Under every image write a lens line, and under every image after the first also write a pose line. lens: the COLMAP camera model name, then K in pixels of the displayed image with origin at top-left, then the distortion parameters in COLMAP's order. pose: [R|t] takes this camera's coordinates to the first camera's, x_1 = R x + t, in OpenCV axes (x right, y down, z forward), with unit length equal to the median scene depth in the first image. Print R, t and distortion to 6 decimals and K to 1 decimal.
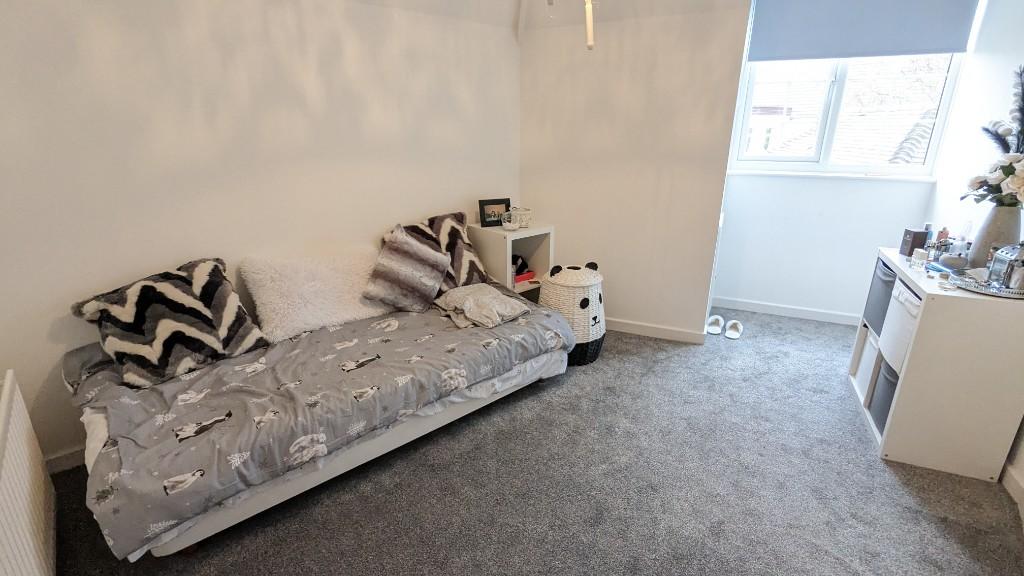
lens RADIAL K [[463.1, 0, 511.3], [0, 463.1, 270.3], [0, 0, 1]] dist [-0.000462, -0.000091]
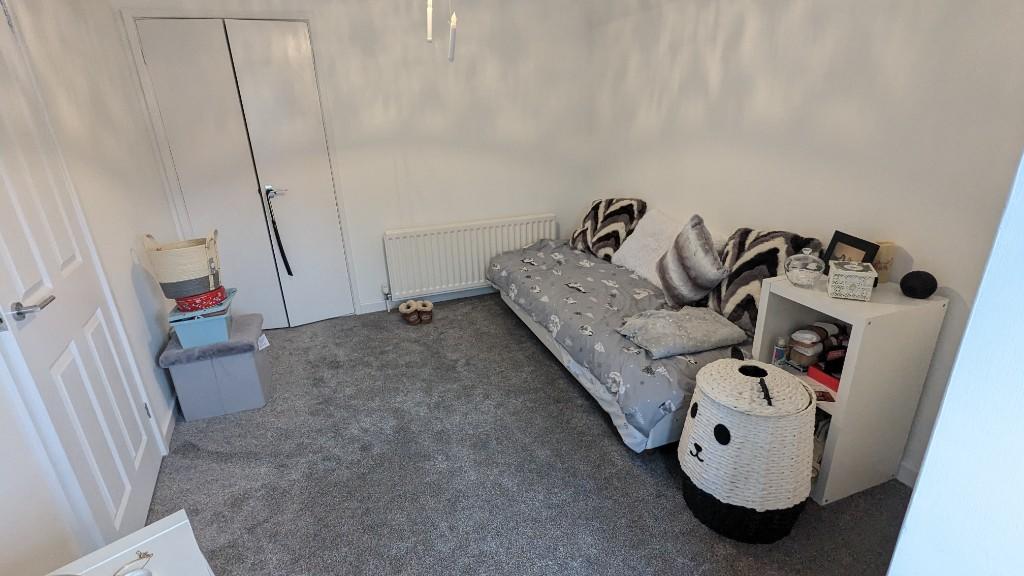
lens RADIAL K [[479.4, 0, 515.8], [0, 479.4, 285.0], [0, 0, 1]] dist [0.000631, -0.000548]
pose [[-0.367380, 0.343842, -0.864179, 0.904330], [-0.234858, 0.864746, 0.443910, -0.370830], [0.899930, 0.366044, -0.236937, 1.064478]]
